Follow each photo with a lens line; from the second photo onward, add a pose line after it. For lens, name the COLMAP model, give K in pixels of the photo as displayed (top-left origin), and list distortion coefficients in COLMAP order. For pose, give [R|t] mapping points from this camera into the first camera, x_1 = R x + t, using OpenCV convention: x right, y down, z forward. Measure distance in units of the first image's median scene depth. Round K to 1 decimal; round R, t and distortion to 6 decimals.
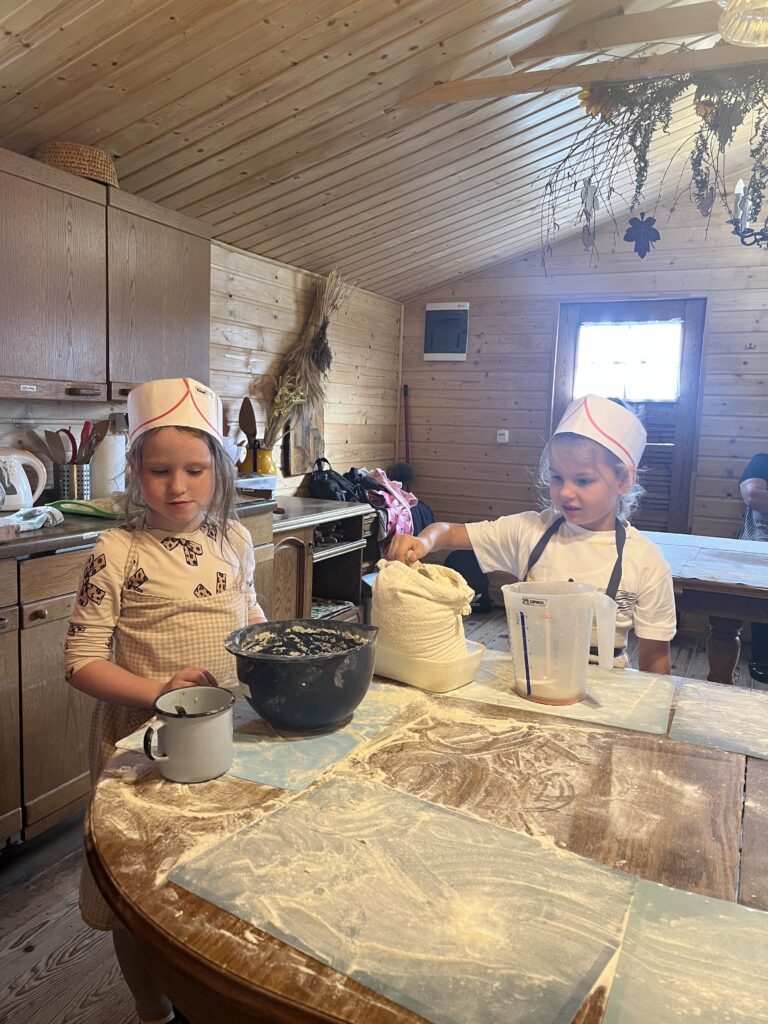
lens RADIAL K [[771.1, 0, 355.3], [0, 771.1, 524.6], [0, 0, 1]] dist [0.005295, -0.014462]
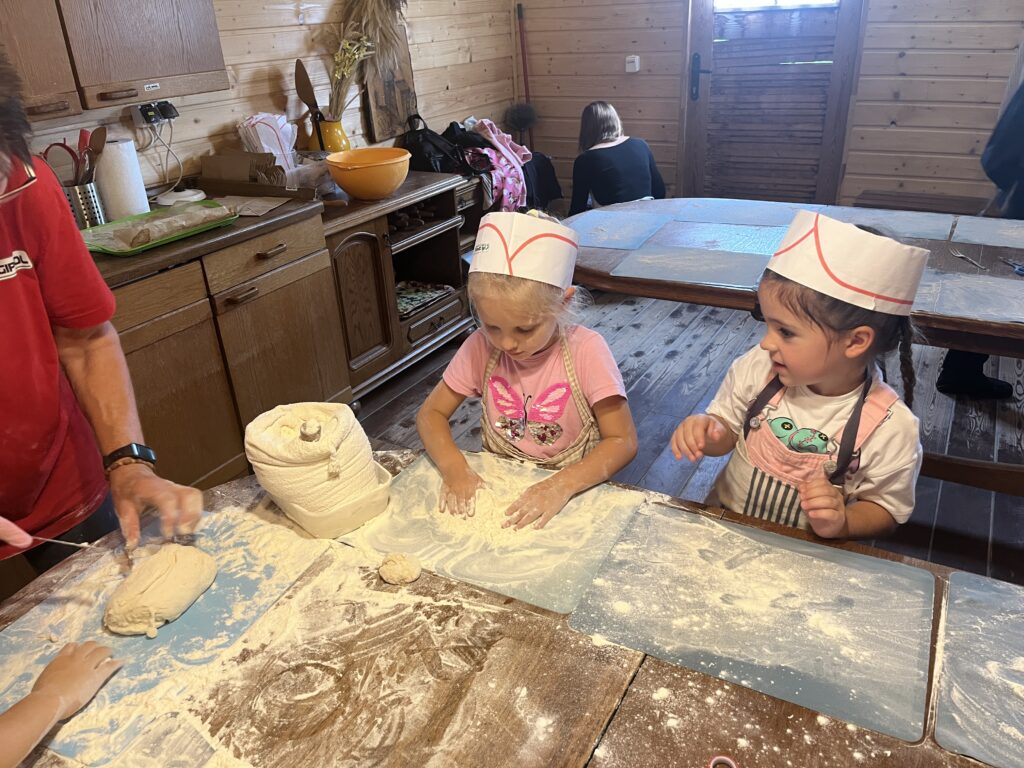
lens RADIAL K [[771.1, 0, 518.4], [0, 771.1, 388.4], [0, 0, 1]] dist [0.005295, -0.014462]
pose [[0.995773, -0.052043, -0.075676, 0.127455], [0.074040, 0.942423, 0.326125, -0.072722], [0.054346, -0.330350, 0.942293, 0.084484]]
